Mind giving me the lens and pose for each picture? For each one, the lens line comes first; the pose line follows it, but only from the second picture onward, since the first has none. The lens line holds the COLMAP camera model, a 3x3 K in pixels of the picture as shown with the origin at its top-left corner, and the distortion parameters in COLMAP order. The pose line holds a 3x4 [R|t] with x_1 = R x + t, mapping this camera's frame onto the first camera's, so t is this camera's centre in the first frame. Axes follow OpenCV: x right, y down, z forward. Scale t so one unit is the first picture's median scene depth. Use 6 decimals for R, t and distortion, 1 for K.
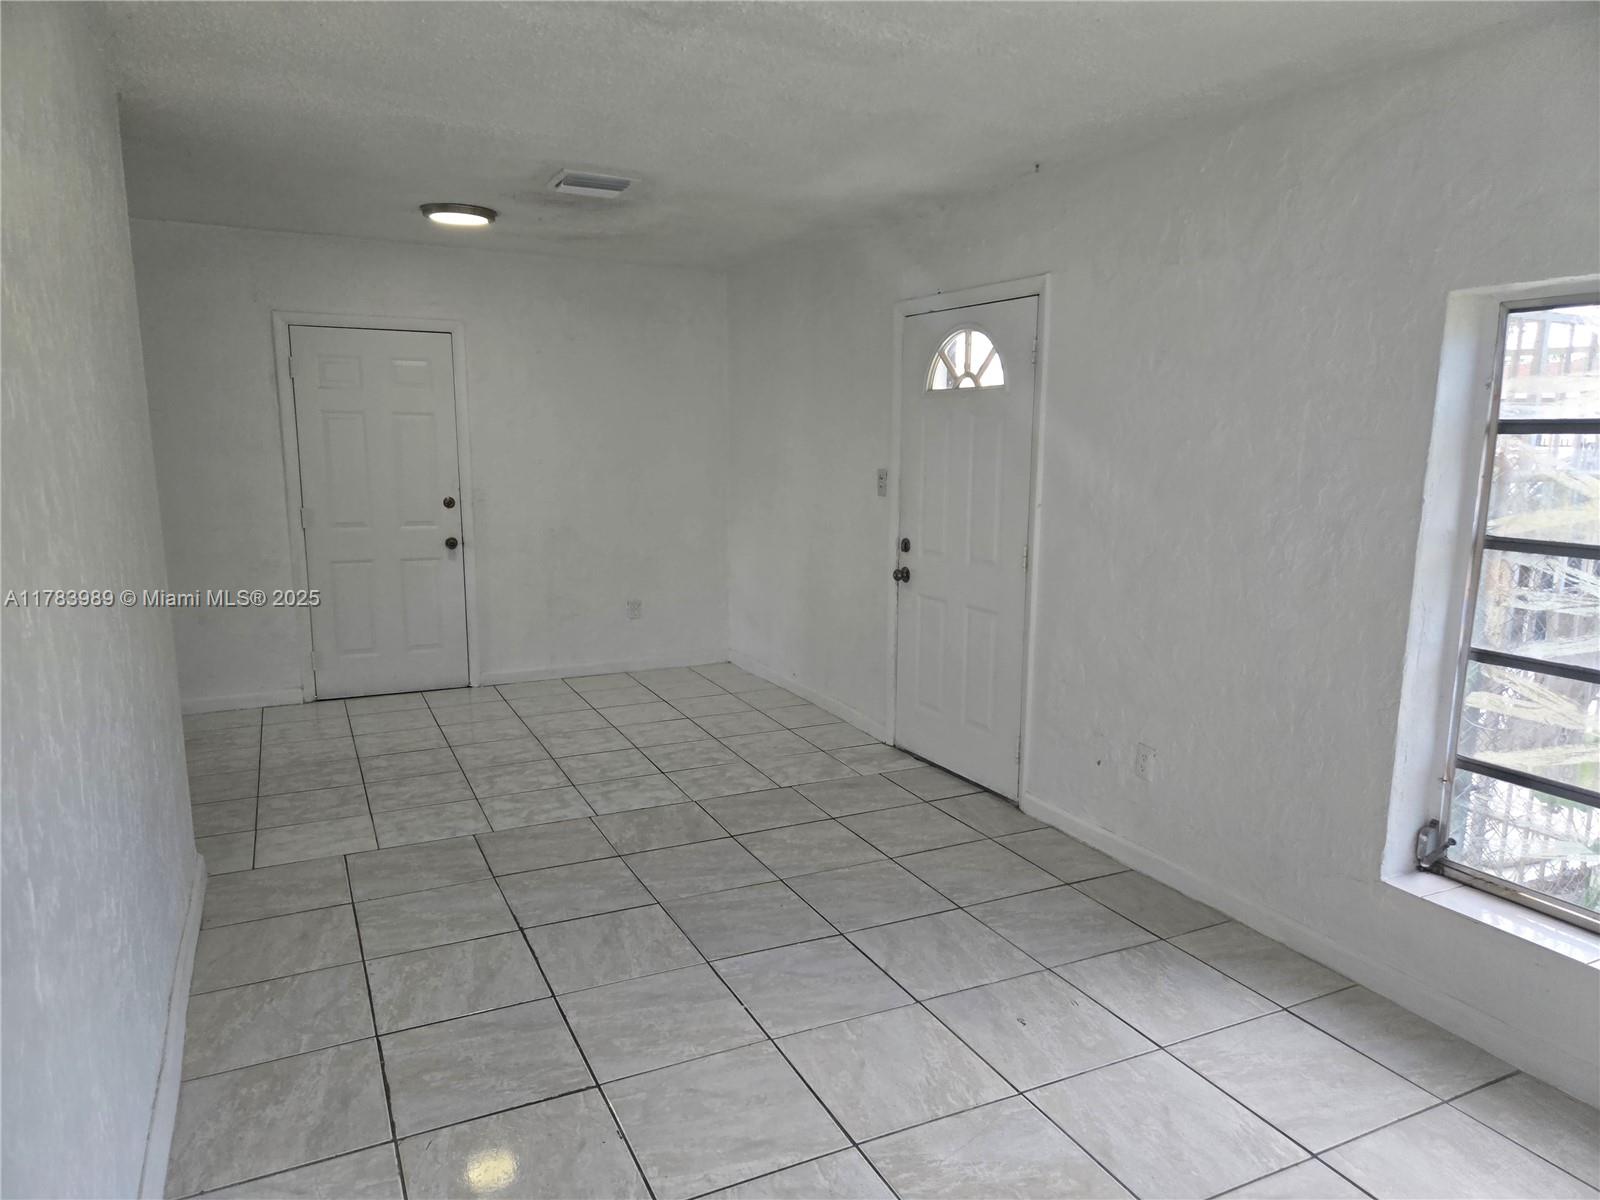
lens RADIAL K [[1066.4, 0, 810.8], [0, 1066.4, 618.9], [0, 0, 1]] dist [0.067497, -0.053381]
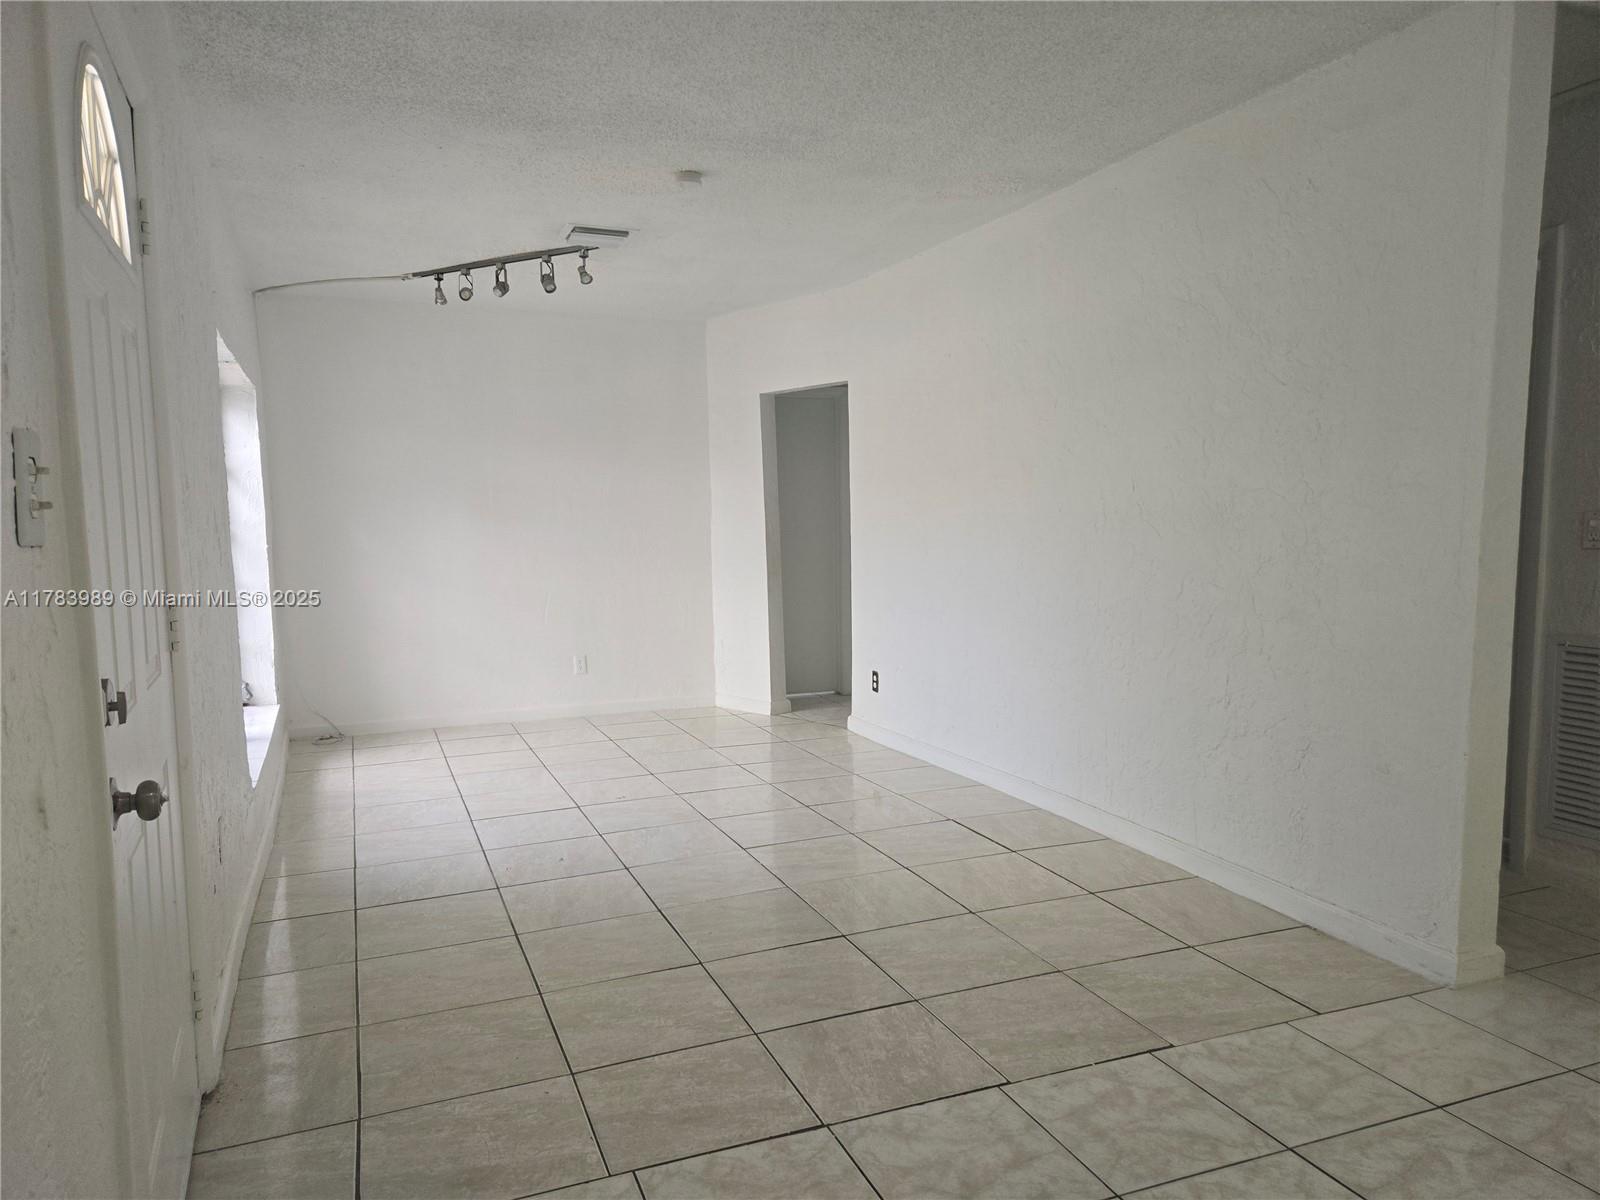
lens RADIAL K [[1066.4, 0, 794.9], [0, 1066.4, 623.4], [0, 0, 1]] dist [0.067497, -0.053381]
pose [[-0.997227, -0.004152, 0.074302, -0.179080], [0.016459, 0.961412, 0.274621, -0.255126], [-0.072575, 0.275083, -0.958677, 1.928126]]
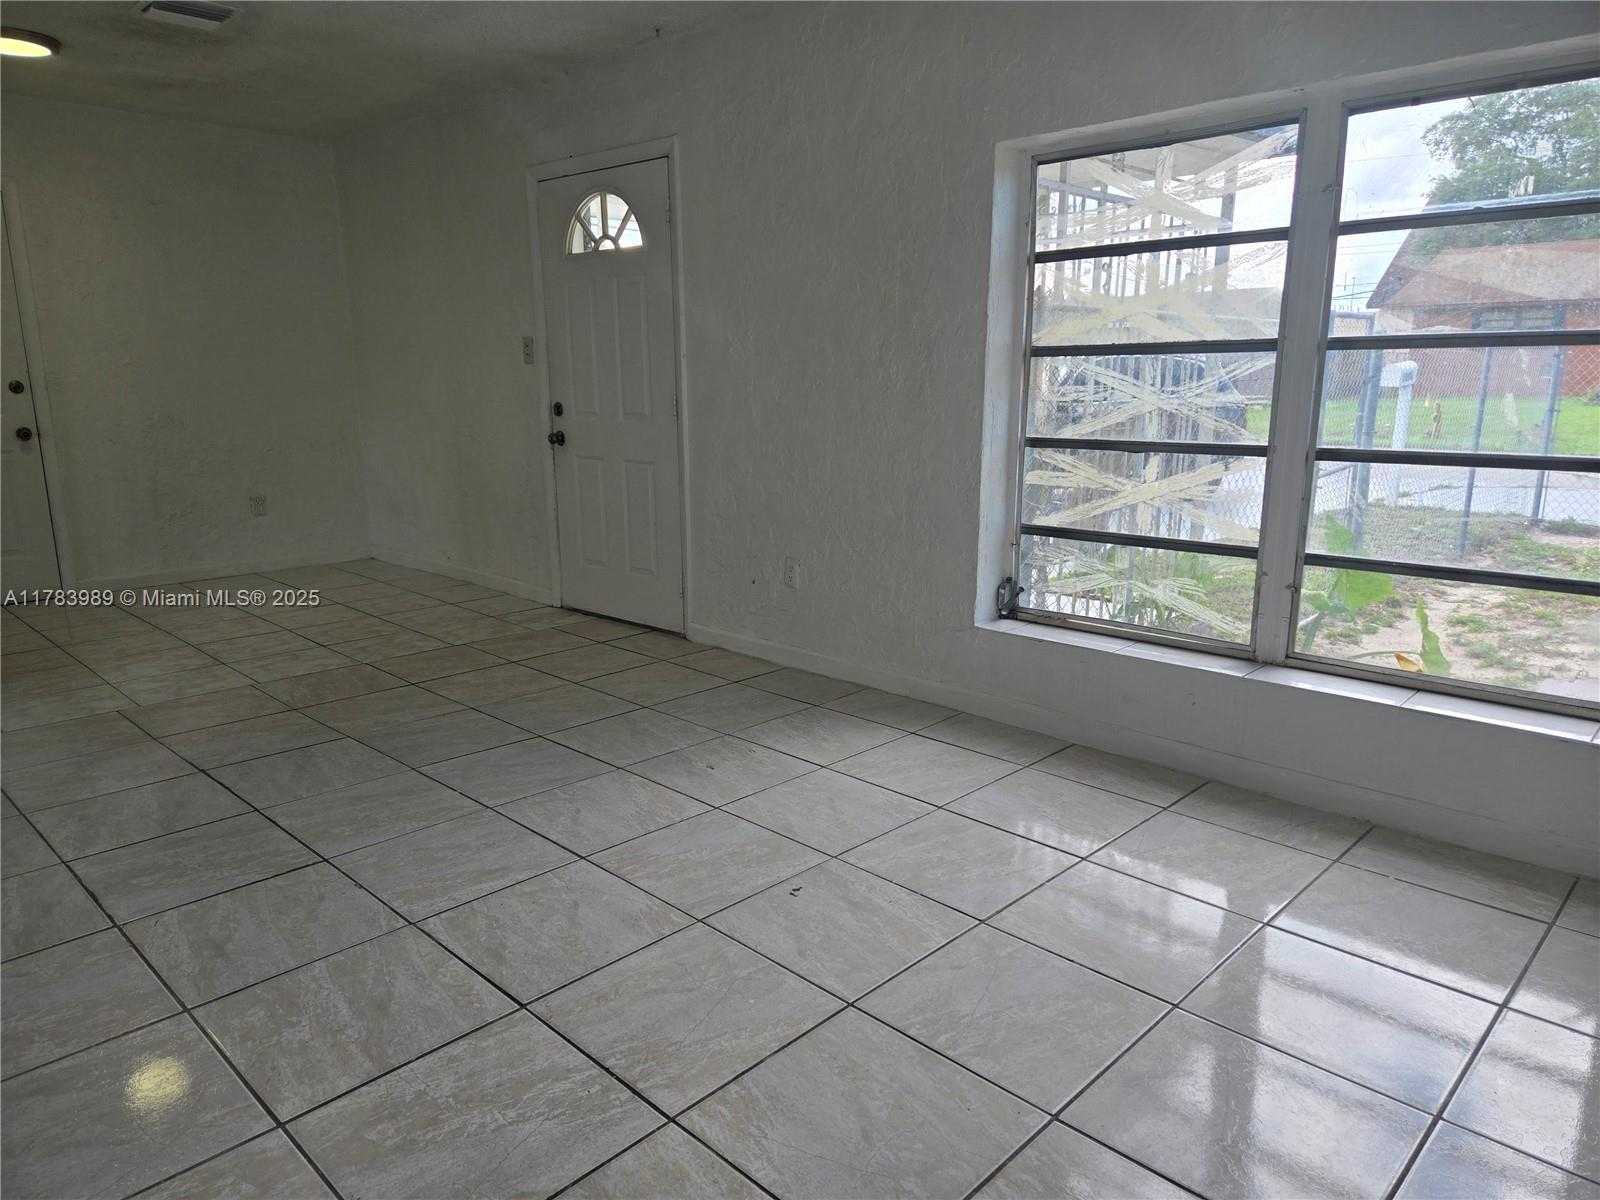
lens RADIAL K [[1066.4, 0, 800.9], [0, 1066.4, 610.2], [0, 0, 1]] dist [0.067497, -0.053381]
pose [[0.943182, -0.082954, 0.321756, -0.061234], [0.068266, 0.996055, 0.056687, 0.125726], [-0.325189, -0.031502, 0.945124, -0.105486]]
